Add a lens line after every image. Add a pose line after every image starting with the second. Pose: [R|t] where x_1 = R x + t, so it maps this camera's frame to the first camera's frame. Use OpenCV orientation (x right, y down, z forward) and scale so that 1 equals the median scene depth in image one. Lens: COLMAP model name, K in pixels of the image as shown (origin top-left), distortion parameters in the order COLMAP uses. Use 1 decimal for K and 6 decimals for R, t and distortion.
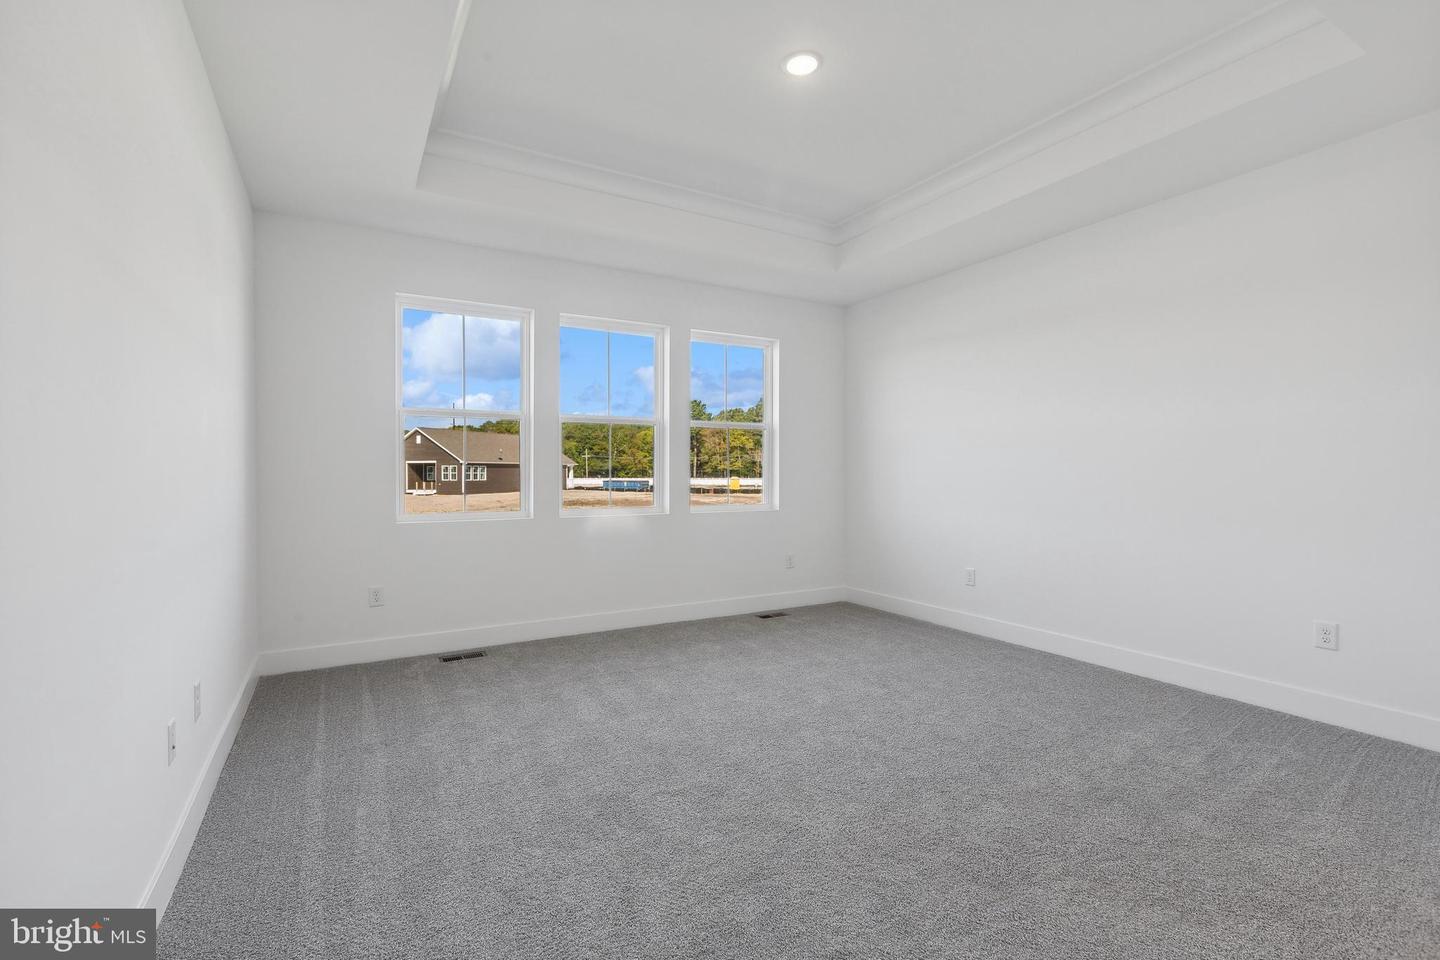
lens RADIAL K [[677.9, 0, 732.3], [0, 677.9, 478.2], [0, 0, 1]] dist [0.001624, 0.002025]
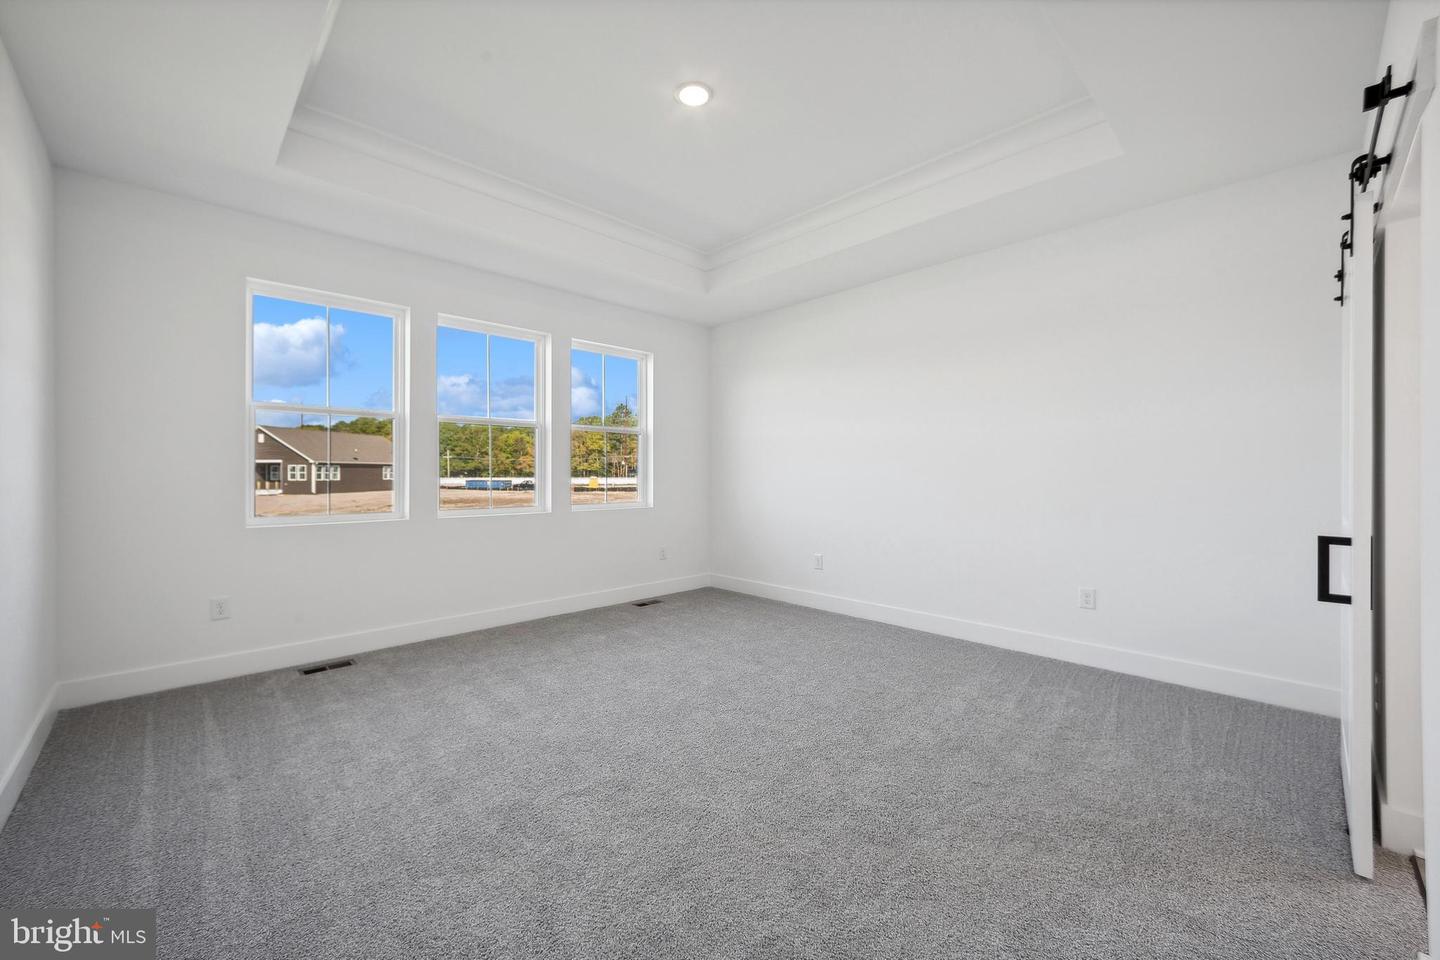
lens RADIAL K [[573.1, 0, 720.0], [0, 573.1, 473.1], [0, 0, 1]] dist [0.001323, -0.000706]
pose [[0.968585, 0.000555, 0.248684, -0.081569], [0.001219, 0.999975, -0.006981, -0.001796], [-0.248681, 0.007065, 0.968560, 0.105785]]
